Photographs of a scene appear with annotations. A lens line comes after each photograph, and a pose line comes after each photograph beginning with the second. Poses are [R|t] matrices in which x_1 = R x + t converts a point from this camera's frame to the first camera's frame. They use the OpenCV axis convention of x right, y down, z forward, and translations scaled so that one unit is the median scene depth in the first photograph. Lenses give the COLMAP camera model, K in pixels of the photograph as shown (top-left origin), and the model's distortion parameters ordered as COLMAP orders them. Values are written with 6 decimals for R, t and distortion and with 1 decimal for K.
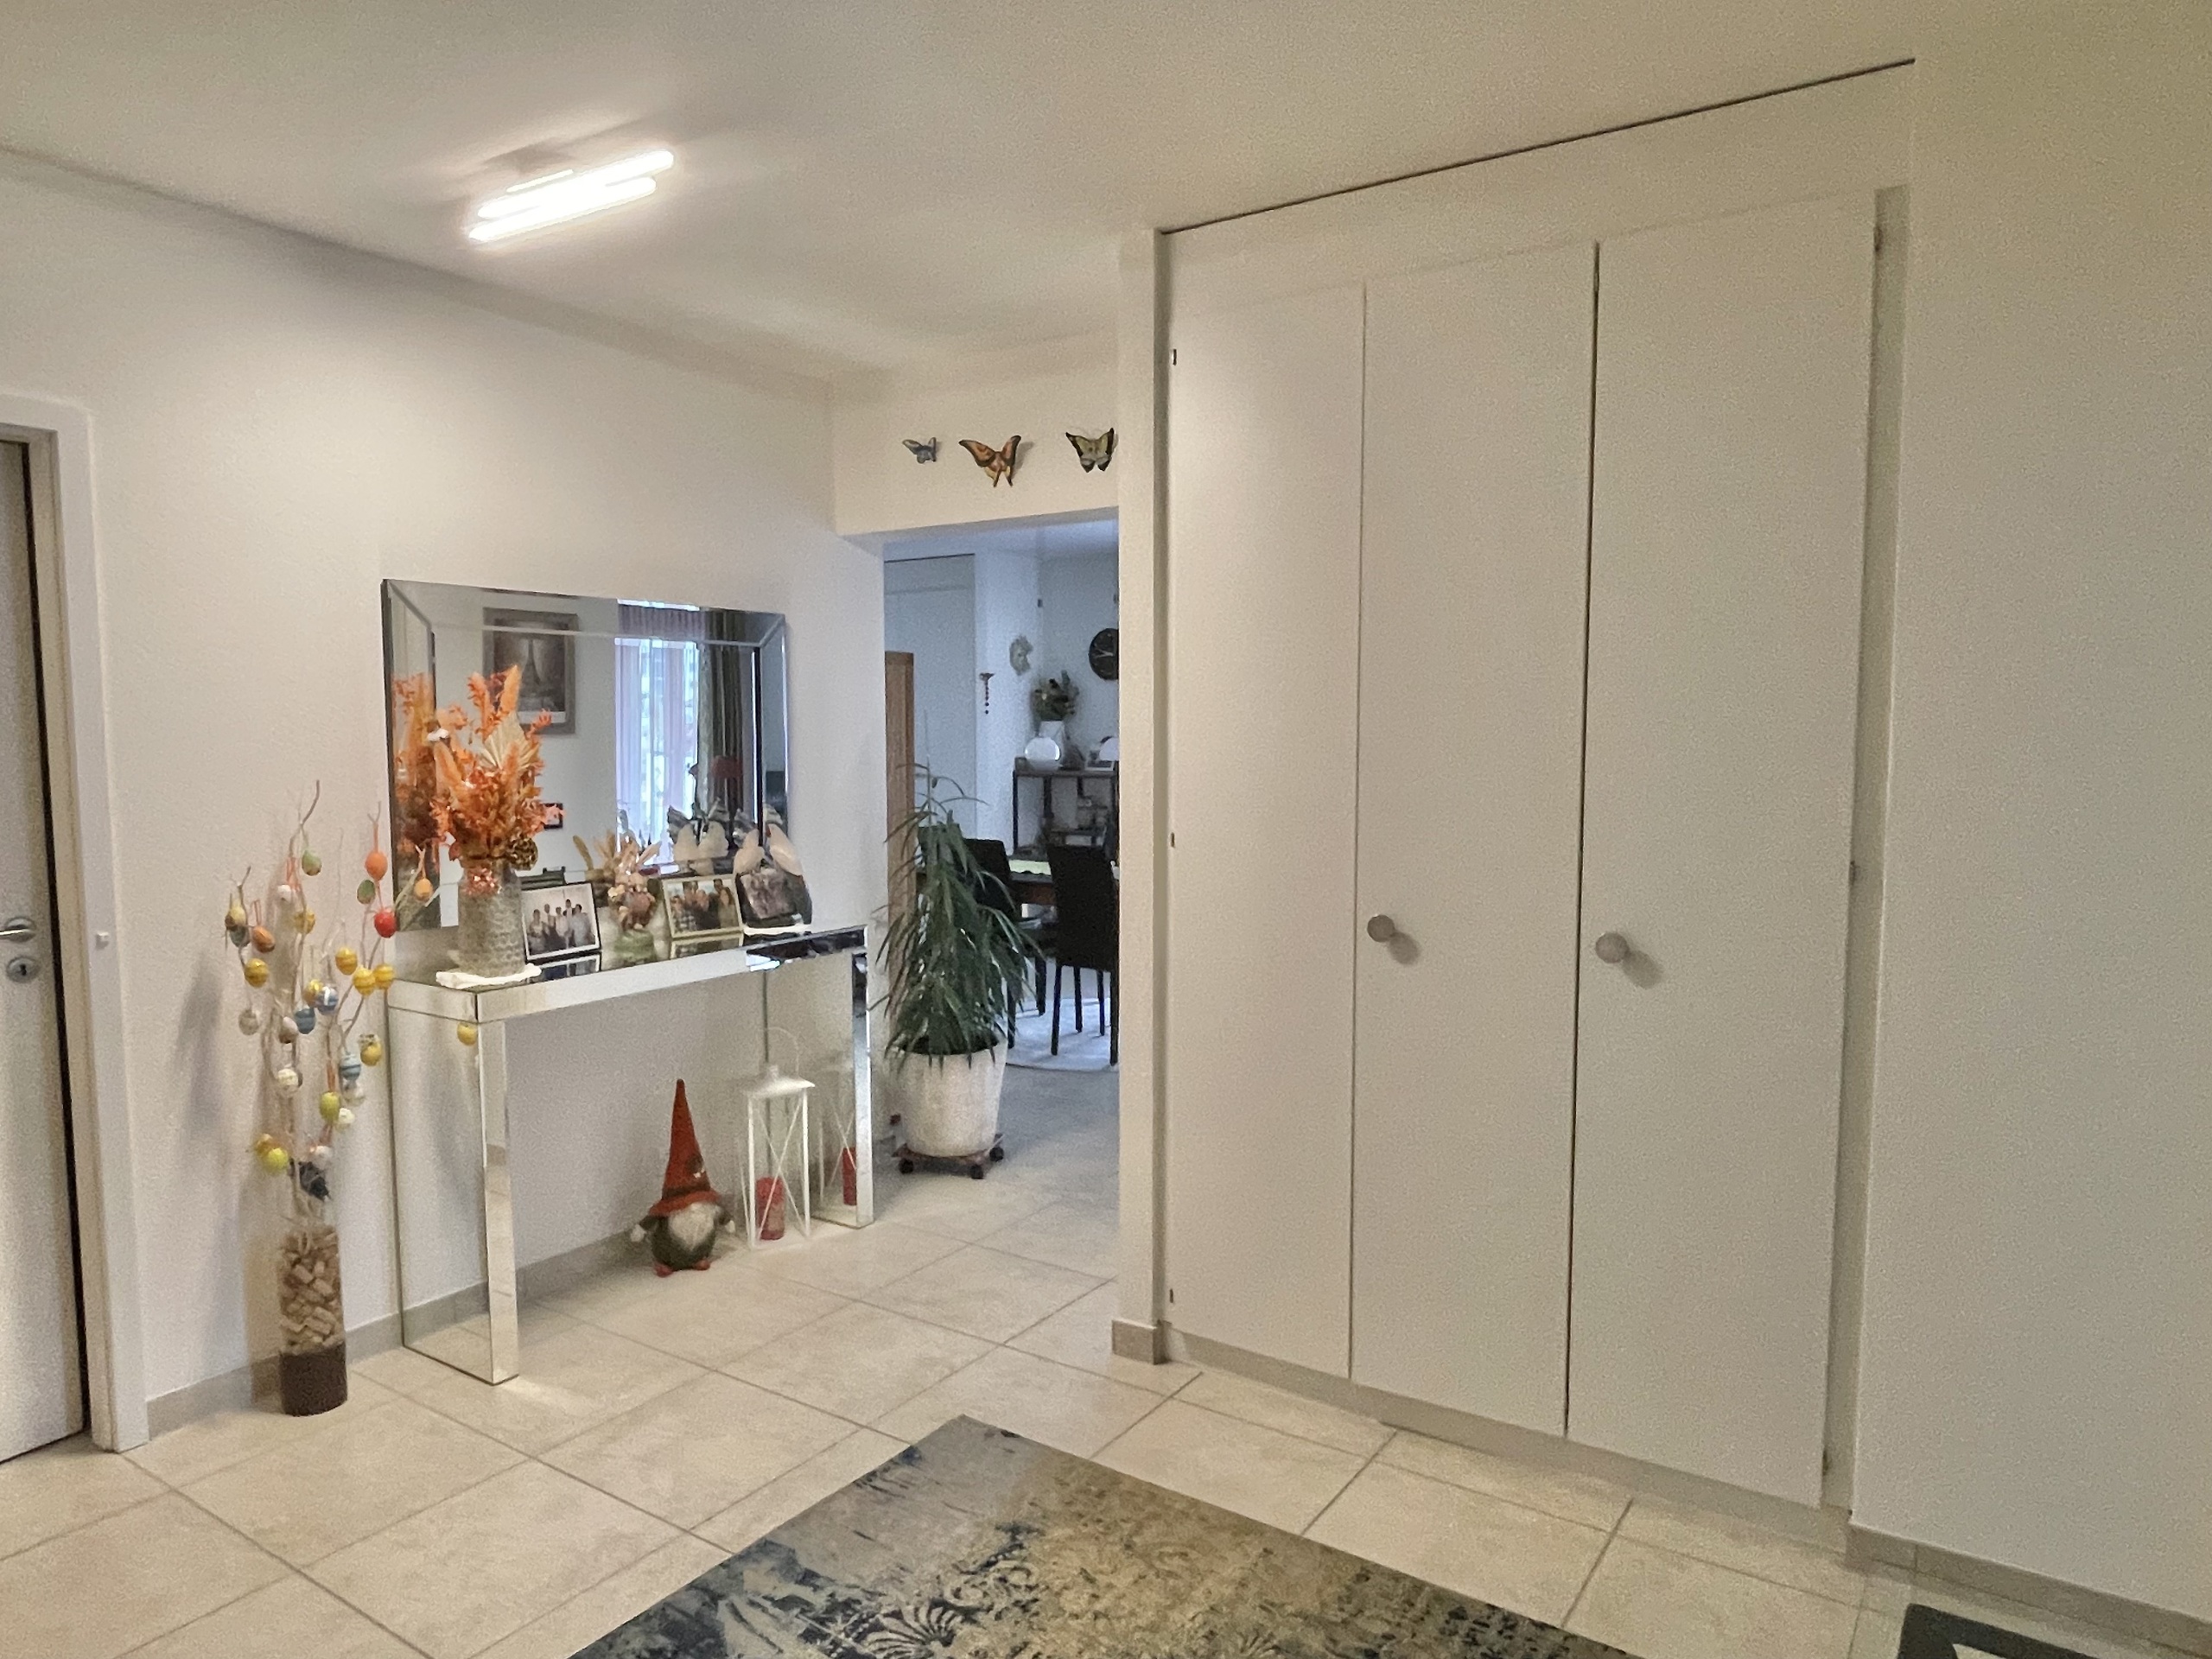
lens RADIAL K [[1395.6, 0, 1104.9], [0, 1395.6, 838.0], [0, 0, 1]] dist [-0.003506, -0.000121]
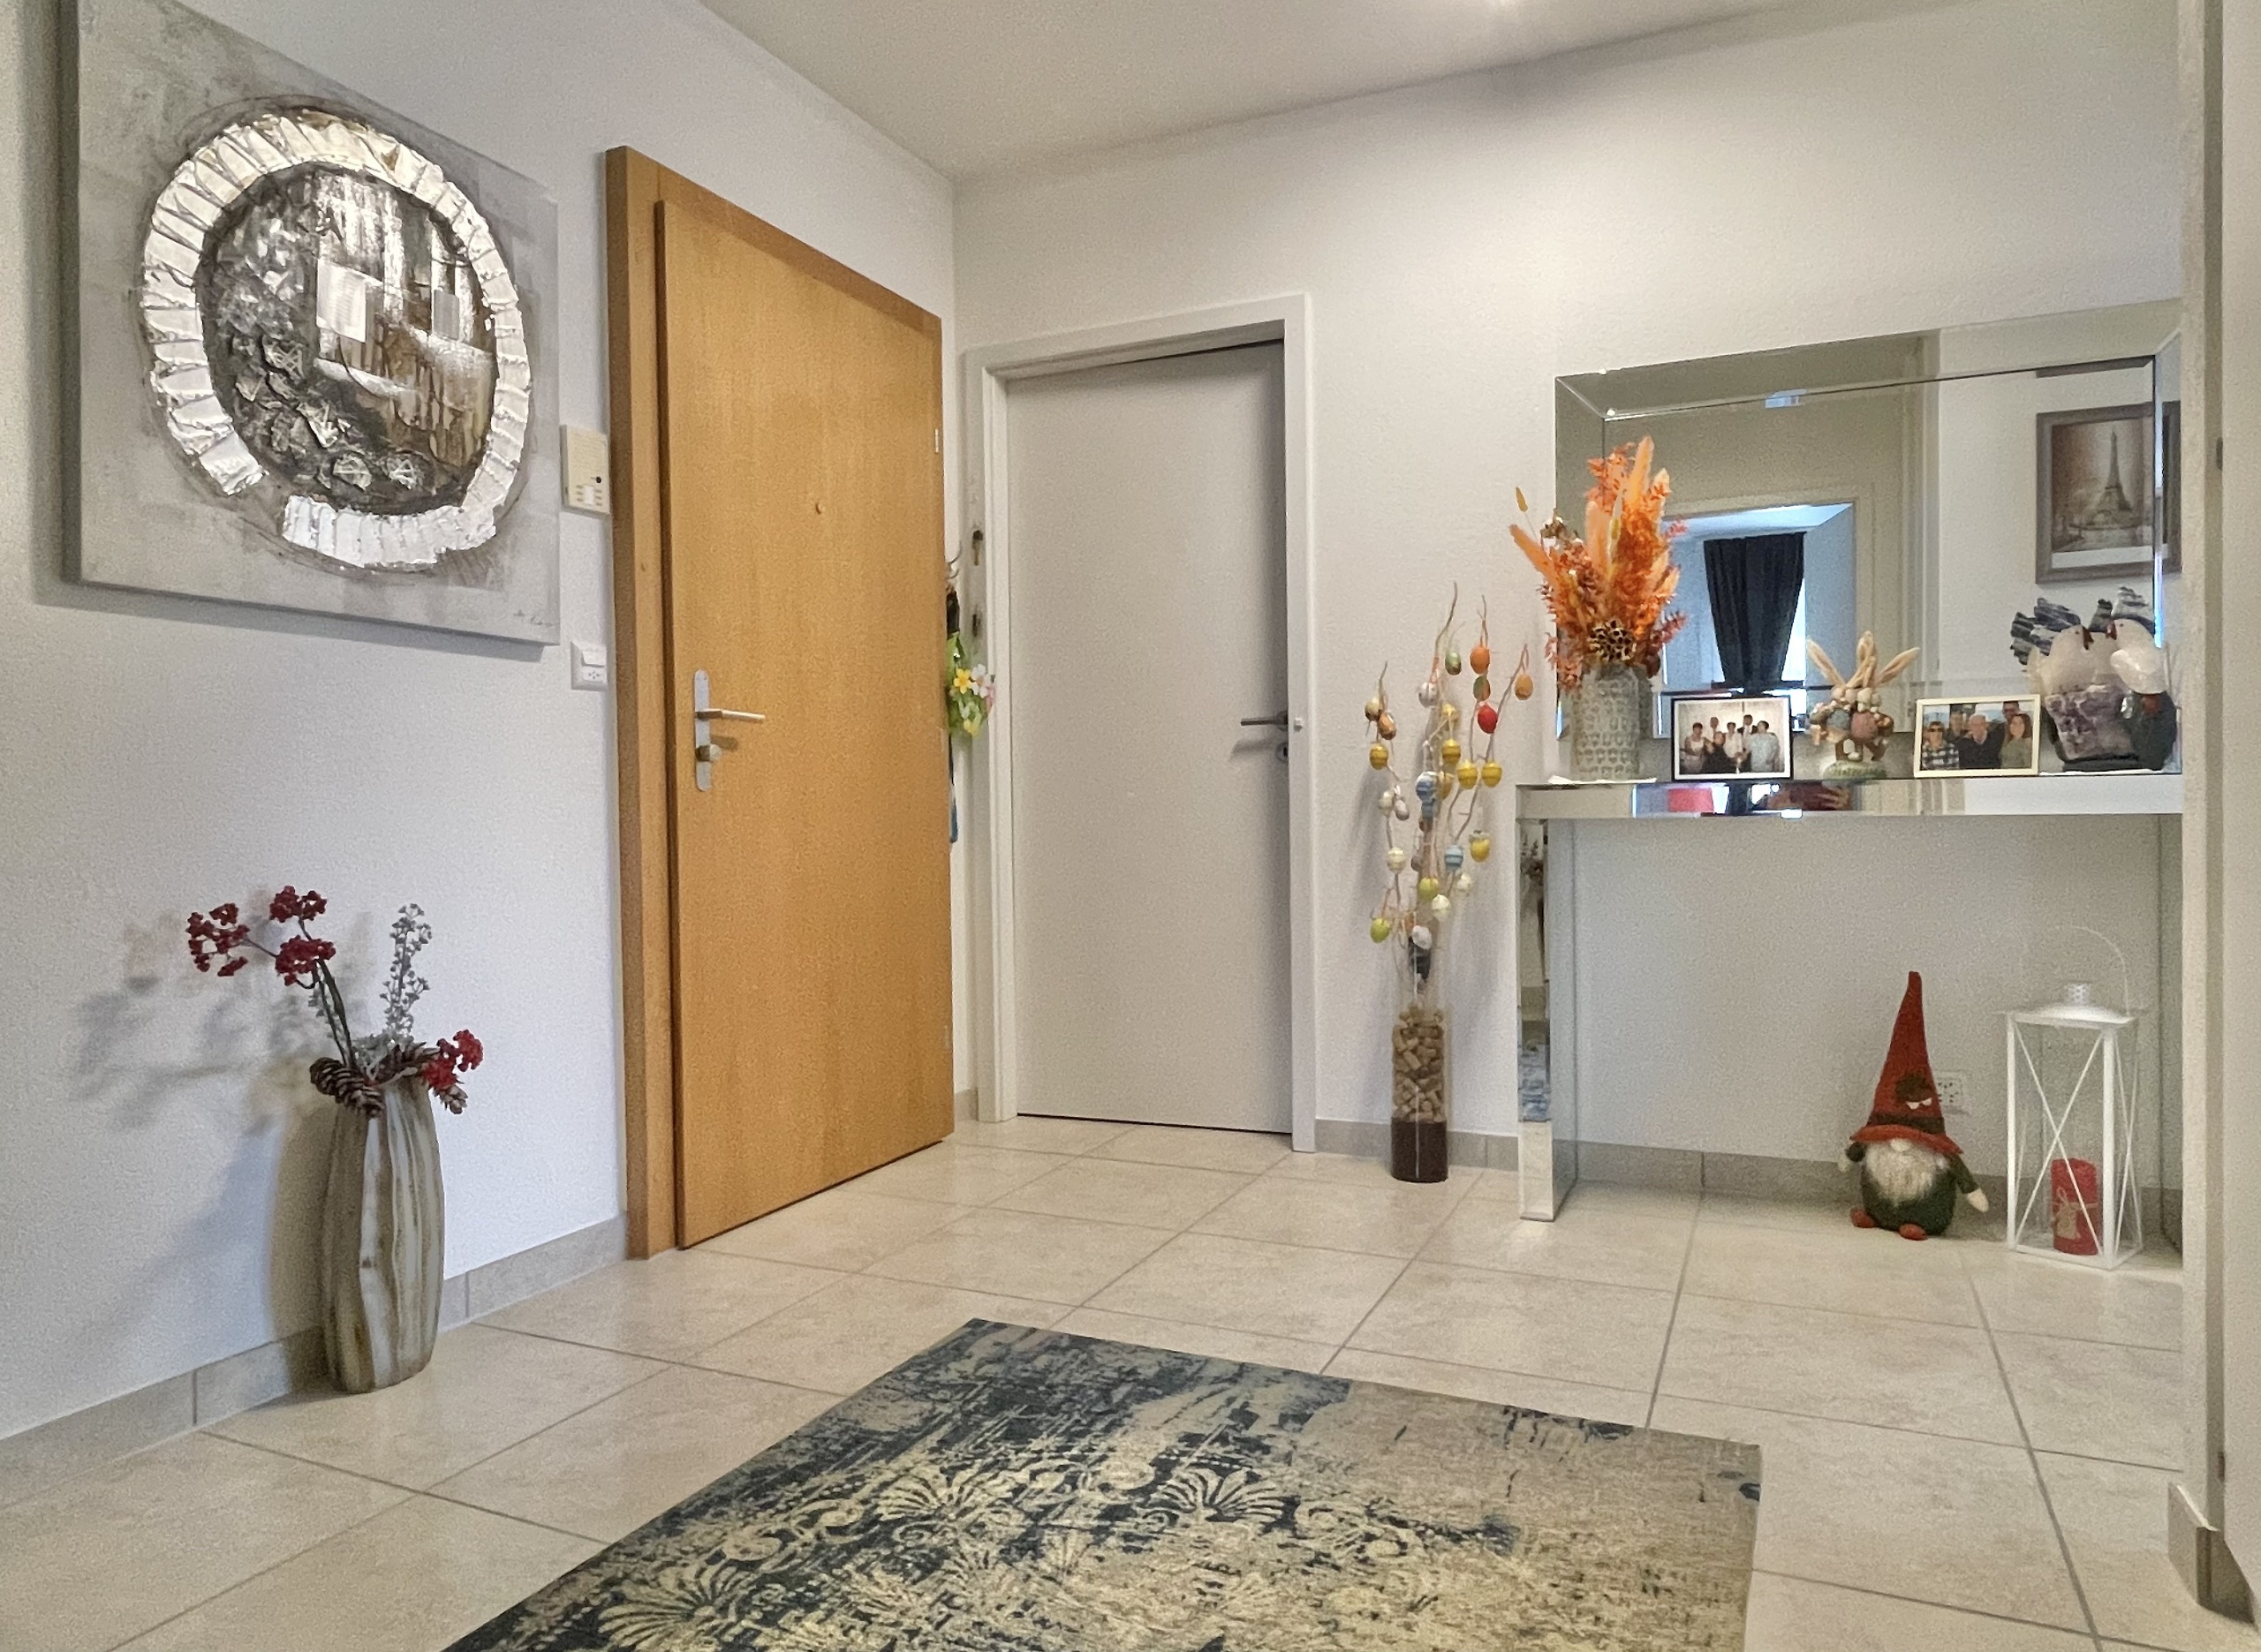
lens RADIAL K [[1459.2, 0, 1125.5], [0, 1459.2, 819.2], [0, 0, 1]] dist [-0.001251, 0.000015]
pose [[0.164107, 0.012772, -0.986360, 0.472736], [-0.063607, 0.997972, 0.002339, 0.148215], [0.984390, 0.062356, 0.164586, 0.583855]]
